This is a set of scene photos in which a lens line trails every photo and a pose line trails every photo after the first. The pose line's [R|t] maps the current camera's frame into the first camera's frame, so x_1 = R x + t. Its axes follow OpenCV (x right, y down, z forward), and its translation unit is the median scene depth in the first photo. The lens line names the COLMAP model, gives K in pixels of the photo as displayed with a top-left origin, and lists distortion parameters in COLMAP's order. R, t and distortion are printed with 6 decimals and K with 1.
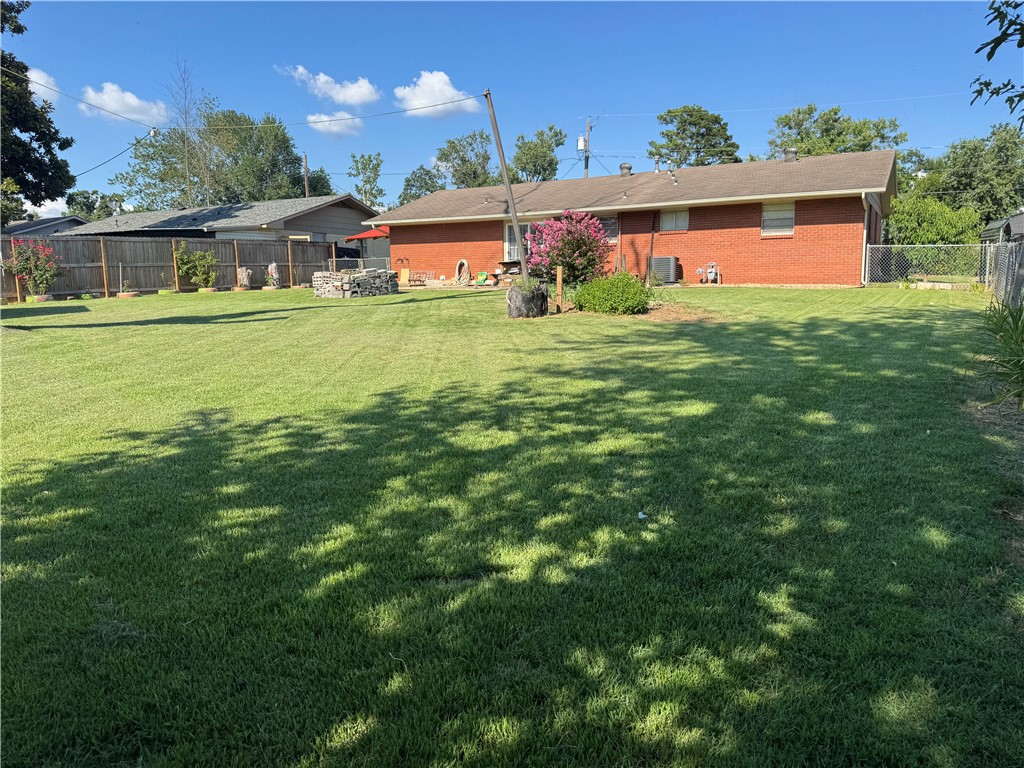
lens RADIAL K [[710.5, 0, 517.2], [0, 710.5, 397.0], [0, 0, 1]] dist [0.073058, -0.091932]
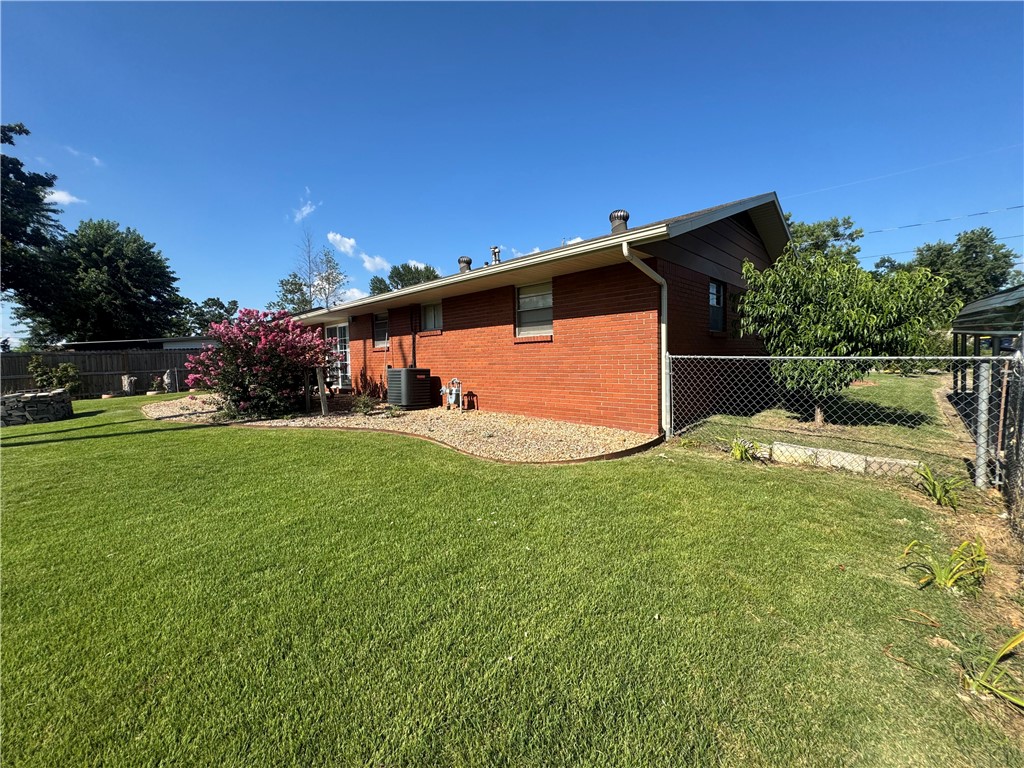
lens RADIAL K [[409.6, 0, 512.0], [0, 409.6, 384.0], [0, 0, 1]] dist [-0.005618, -0.000327]
pose [[0.966217, 0.002156, -0.257720, 0.685359], [-0.025446, 0.995877, -0.087067, -0.248070], [0.256470, 0.090684, 0.962289, 1.072241]]
